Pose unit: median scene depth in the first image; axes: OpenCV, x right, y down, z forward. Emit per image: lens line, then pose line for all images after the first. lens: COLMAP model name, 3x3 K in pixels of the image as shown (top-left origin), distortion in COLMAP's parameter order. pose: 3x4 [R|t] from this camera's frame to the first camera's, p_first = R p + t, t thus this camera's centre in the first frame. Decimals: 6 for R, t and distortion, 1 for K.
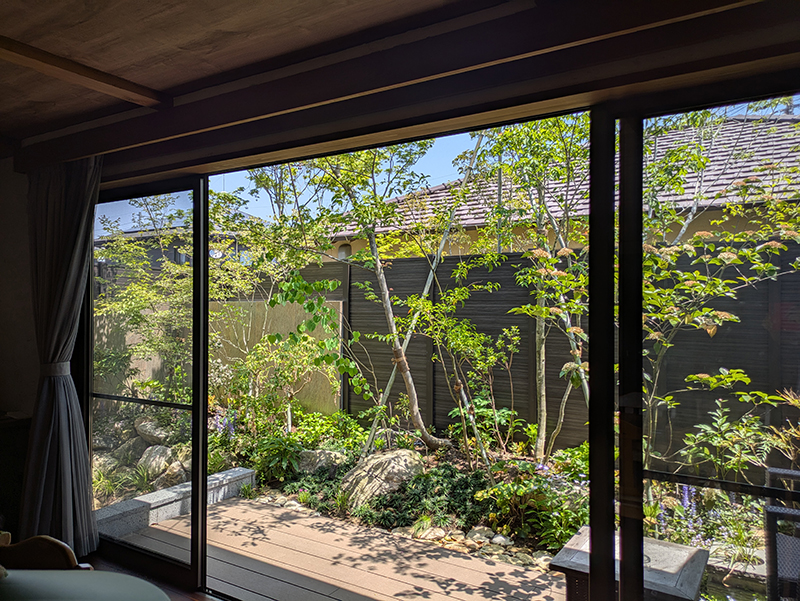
lens RADIAL K [[593.5, 0, 393.6], [0, 593.5, 302.5], [0, 0, 1]] dist [0.031903, -0.004289]
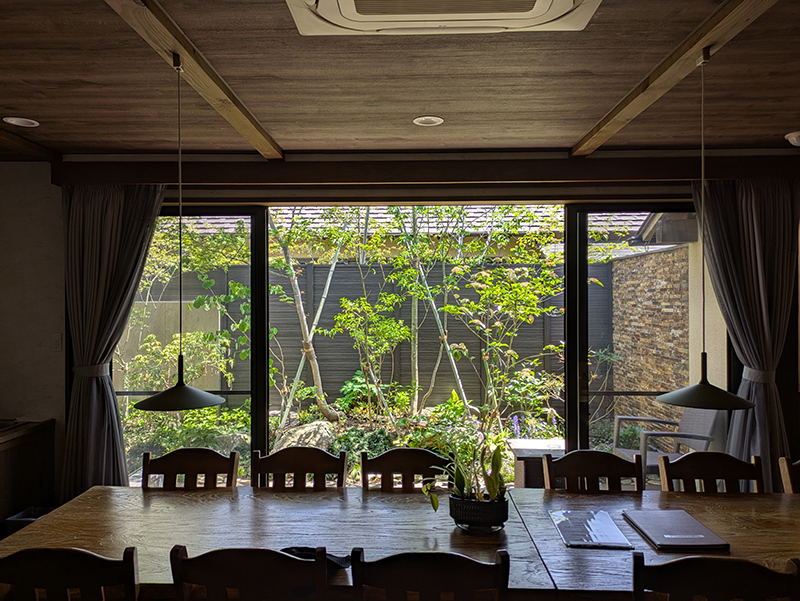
lens RADIAL K [[593.5, 0, 393.6], [0, 593.5, 302.5], [0, 0, 1]] dist [0.031903, -0.004289]
pose [[0.855511, -0.010458, 0.517679, -0.526331], [0.003232, 0.999884, 0.014859, -0.020984], [-0.517774, -0.011039, 0.855446, -0.157448]]
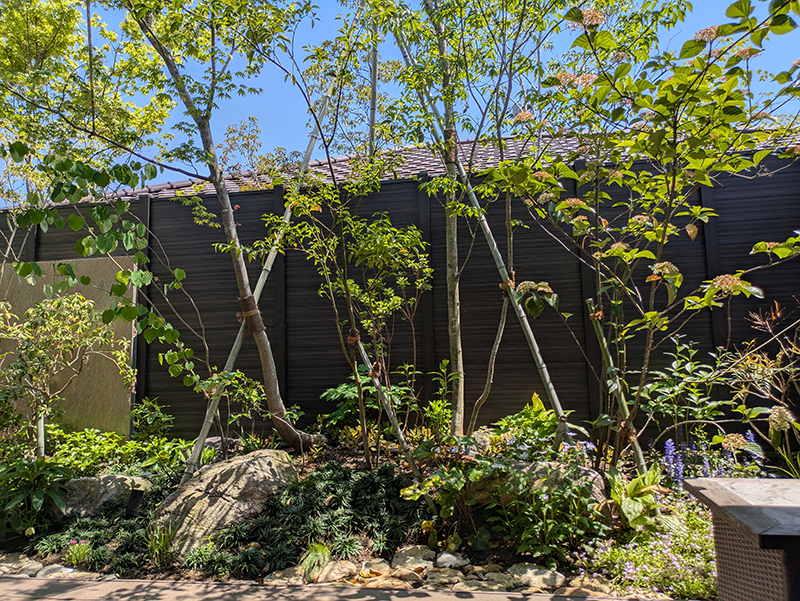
lens RADIAL K [[590.3, 0, 397.5], [0, 590.3, 294.1], [0, 0, 1]] dist [0.035420, -0.004518]
pose [[0.922241, 0.012049, 0.386428, -0.102155], [0.030979, 0.993997, -0.104928, 0.164489], [-0.385372, 0.108740, 0.916332, 0.373626]]
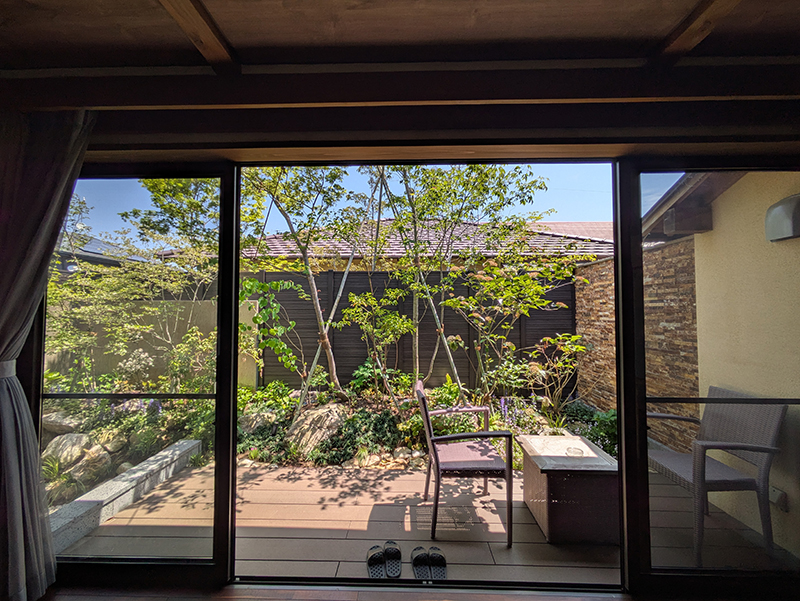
lens RADIAL K [[313.2, 0, 399.9], [0, 313.2, 298.6], [0, 0, 1]] dist [-0.000925, -0.000295]
pose [[0.855516, 0.014012, 0.517586, -0.248120], [0.000451, 0.999613, -0.027808, 0.019207], [-0.517776, 0.024024, 0.855179, 0.291089]]
